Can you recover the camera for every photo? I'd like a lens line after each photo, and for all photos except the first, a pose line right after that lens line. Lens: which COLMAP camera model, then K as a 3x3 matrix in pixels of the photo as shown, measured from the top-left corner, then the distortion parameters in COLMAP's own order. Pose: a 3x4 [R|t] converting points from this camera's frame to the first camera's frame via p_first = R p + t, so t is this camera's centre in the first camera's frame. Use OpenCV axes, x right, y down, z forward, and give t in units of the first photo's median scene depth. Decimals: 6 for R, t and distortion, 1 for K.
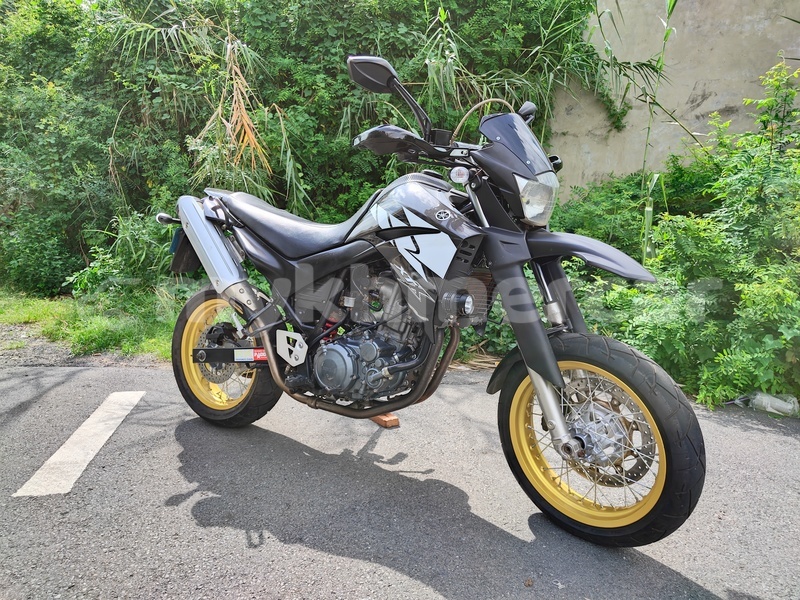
lens RADIAL K [[531.4, 0, 401.8], [0, 531.4, 301.7], [0, 0, 1]] dist [0.021989, -0.013157]
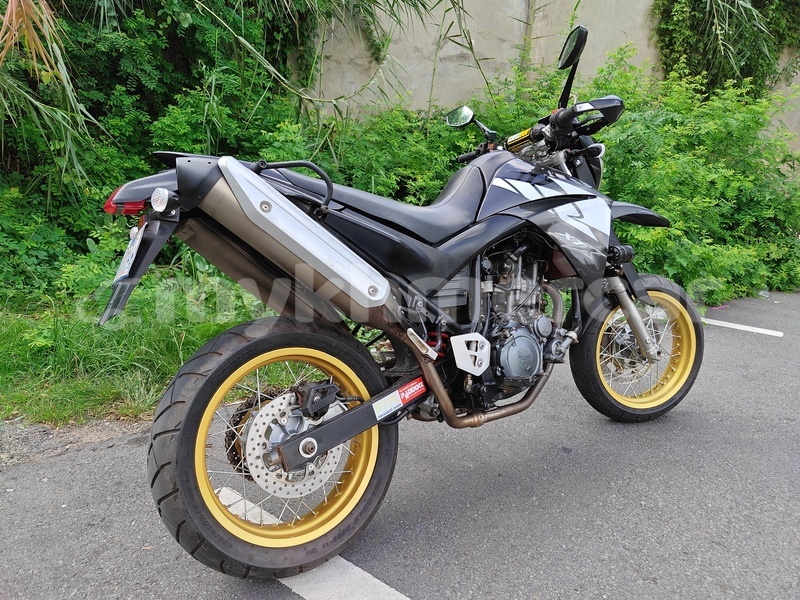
lens RADIAL K [[531.4, 0, 401.5], [0, 531.4, 301.4], [0, 0, 1]] dist [0.021989, -0.013157]
pose [[0.731735, -0.181786, 0.656900, -0.336093], [0.083004, 0.980370, 0.178842, -0.058963], [-0.676516, -0.076339, 0.732461, 0.212216]]
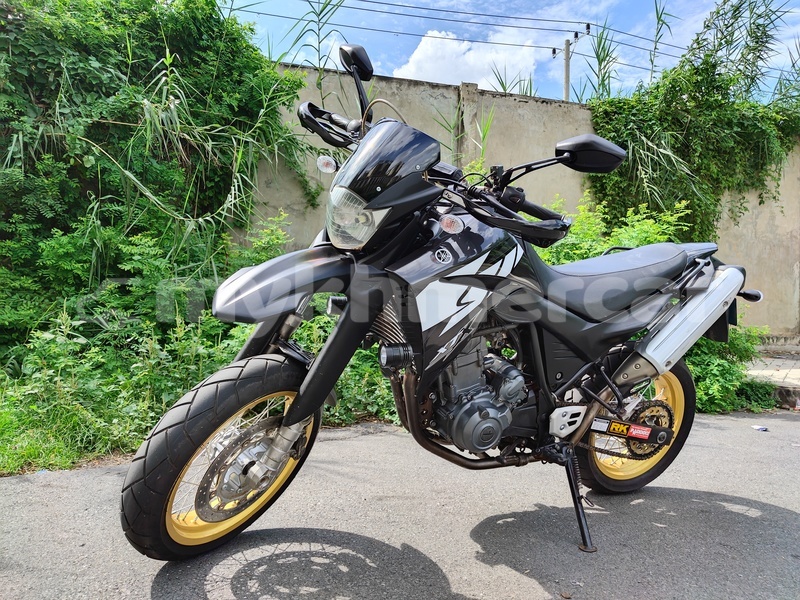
lens RADIAL K [[531.4, 0, 403.0], [0, 531.4, 301.6], [0, 0, 1]] dist [0.021989, -0.013157]
pose [[0.780603, 0.009872, 0.624949, -0.146868], [0.090611, 0.987525, -0.128778, 0.031002], [-0.618424, 0.157152, 0.769971, 0.077824]]
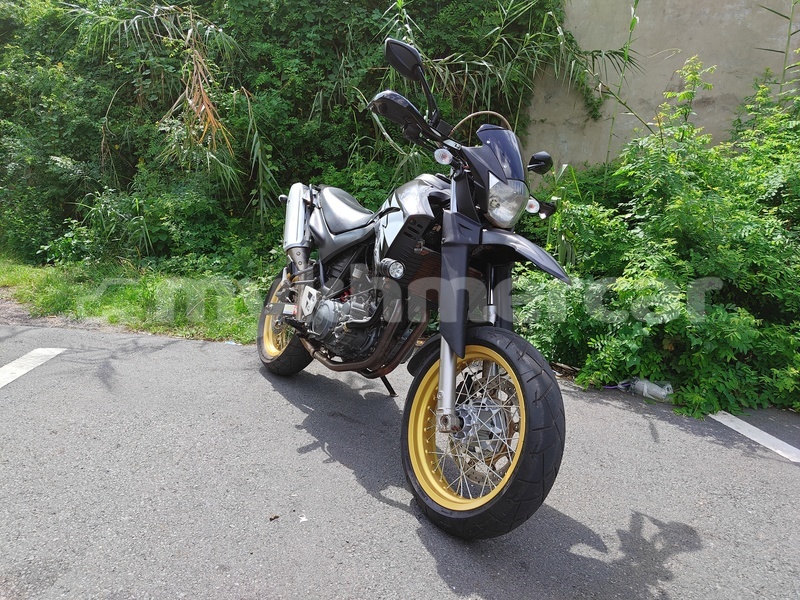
lens RADIAL K [[531.4, 0, 403.0], [0, 531.4, 301.5], [0, 0, 1]] dist [0.021989, -0.013157]
pose [[0.996937, 0.042803, -0.065450, 0.139925], [-0.041230, 0.998832, 0.025207, 0.007427], [0.066453, -0.022432, 0.997537, -0.025968]]
